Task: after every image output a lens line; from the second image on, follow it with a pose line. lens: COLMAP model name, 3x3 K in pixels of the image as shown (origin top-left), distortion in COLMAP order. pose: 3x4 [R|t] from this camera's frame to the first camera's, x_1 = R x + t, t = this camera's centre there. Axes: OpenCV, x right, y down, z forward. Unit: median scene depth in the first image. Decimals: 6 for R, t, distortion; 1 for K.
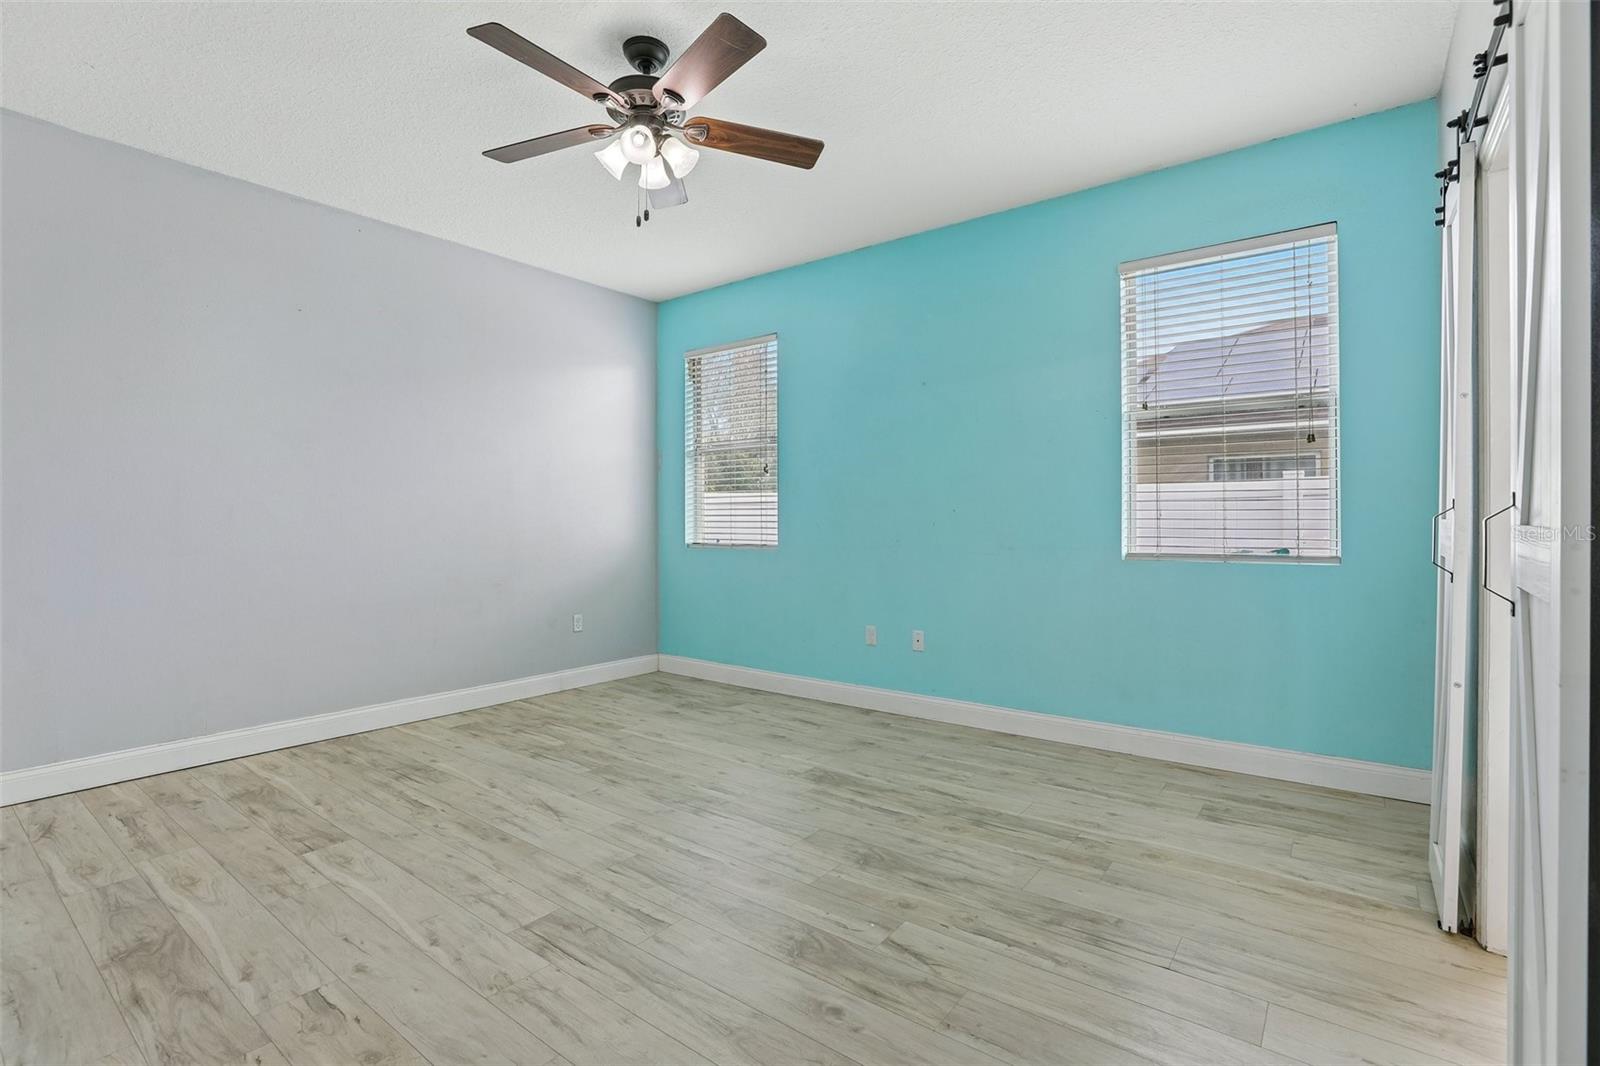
lens RADIAL K [[742.3, 0, 796.6], [0, 742.3, 528.2], [0, 0, 1]] dist [-0.036141, 0.013857]
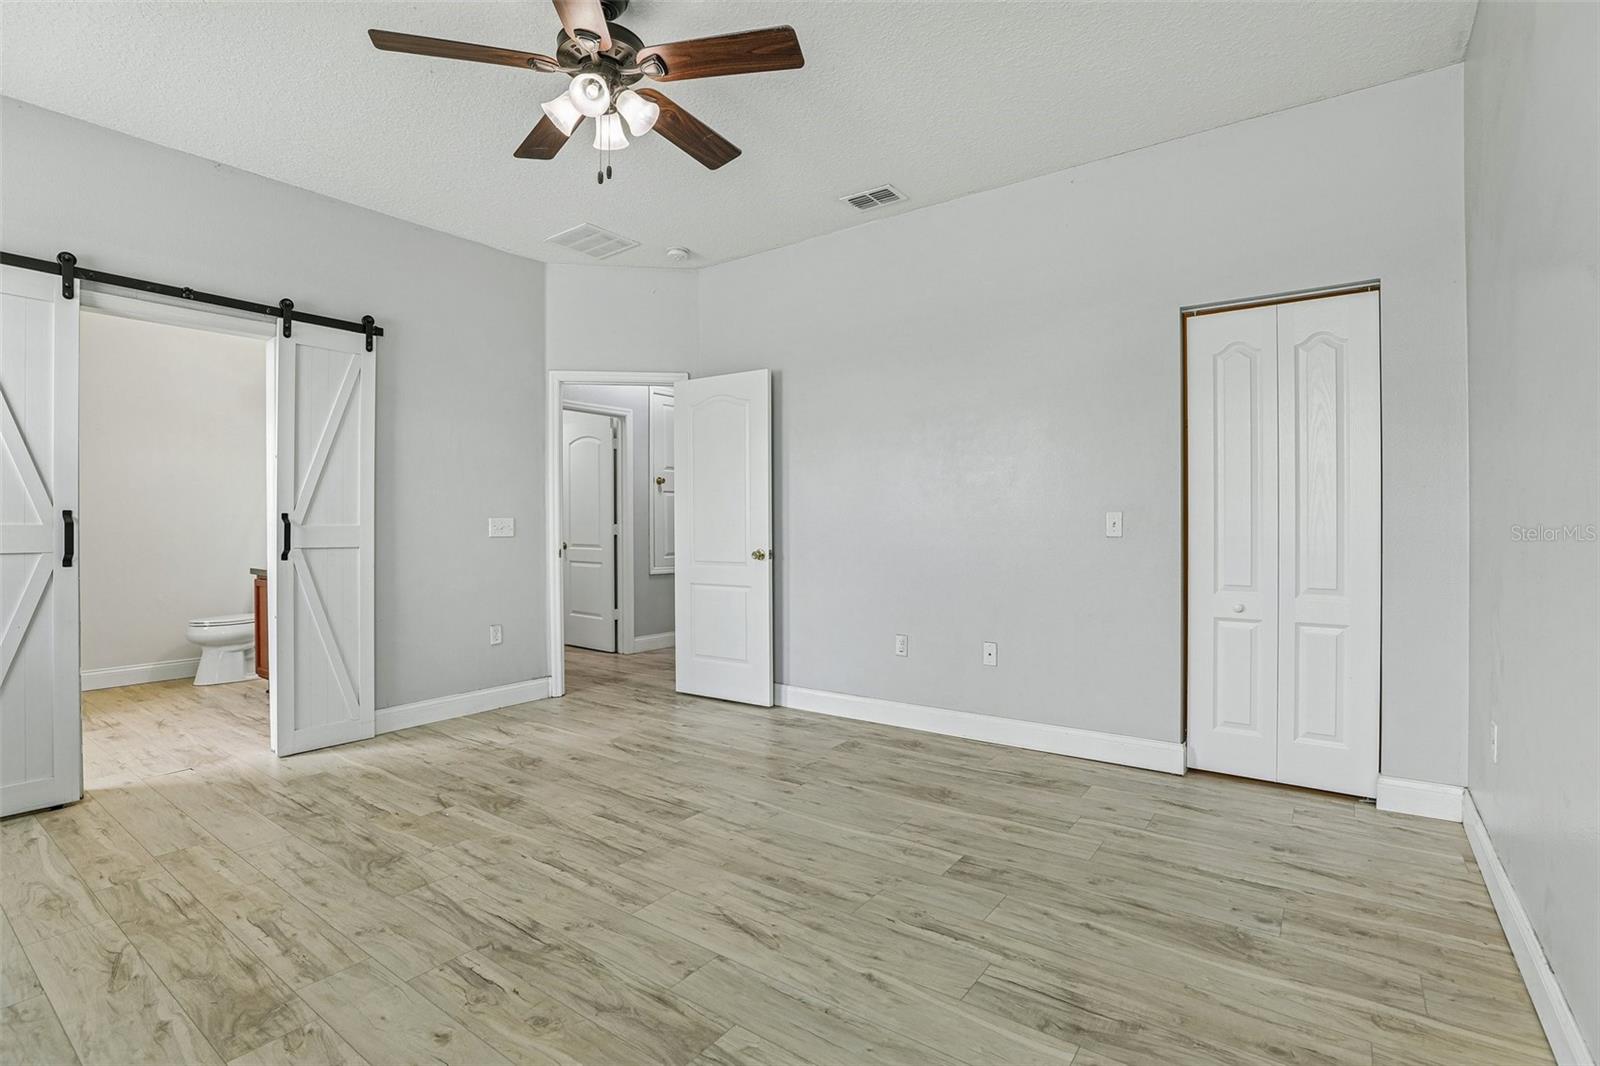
lens RADIAL K [[742.3, 0, 796.6], [0, 742.3, 528.2], [0, 0, 1]] dist [-0.036141, 0.013857]
pose [[-0.999662, 0.011490, -0.023316, -0.413088], [0.011133, 0.999820, 0.015393, -0.010222], [0.023489, 0.015129, -0.999610, 1.869289]]
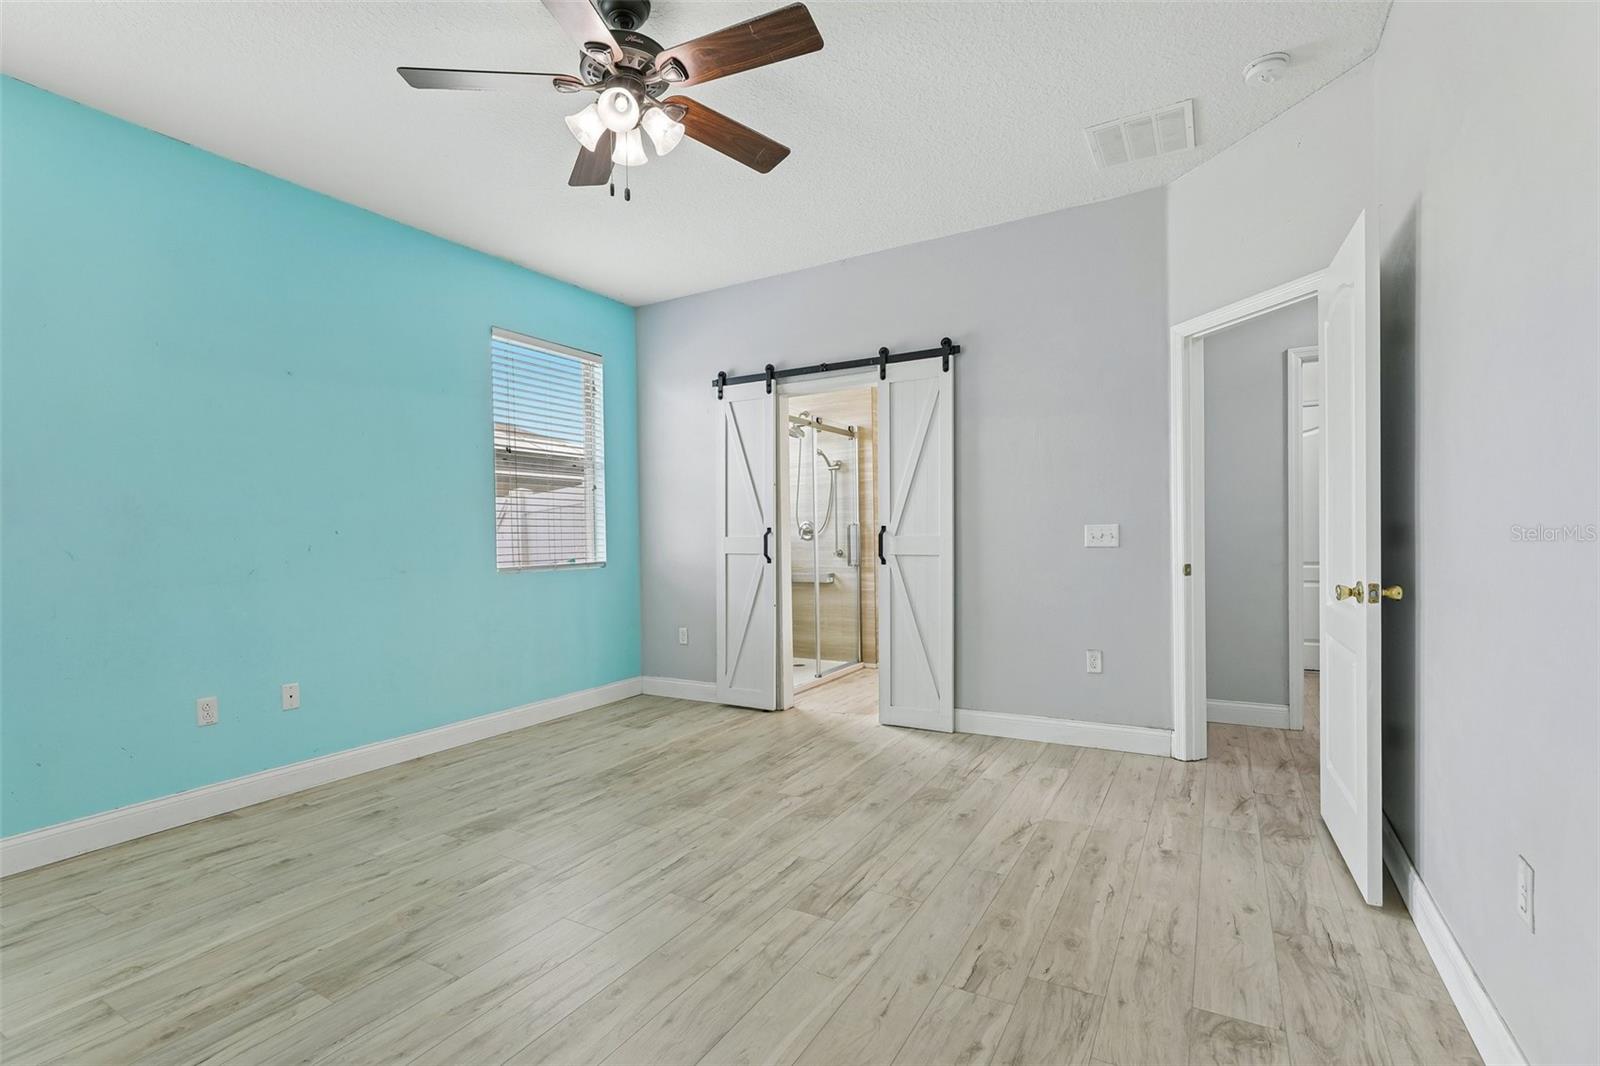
lens RADIAL K [[733.4, 0, 802.8], [0, 733.4, 545.5], [0, 0, 1]] dist [-0.007322, 0.000655]
pose [[-0.138371, -0.004901, 0.990368, -1.104143], [0.027210, 0.999591, 0.008749, -0.001408], [-0.990007, 0.028158, -0.138181, 0.904717]]
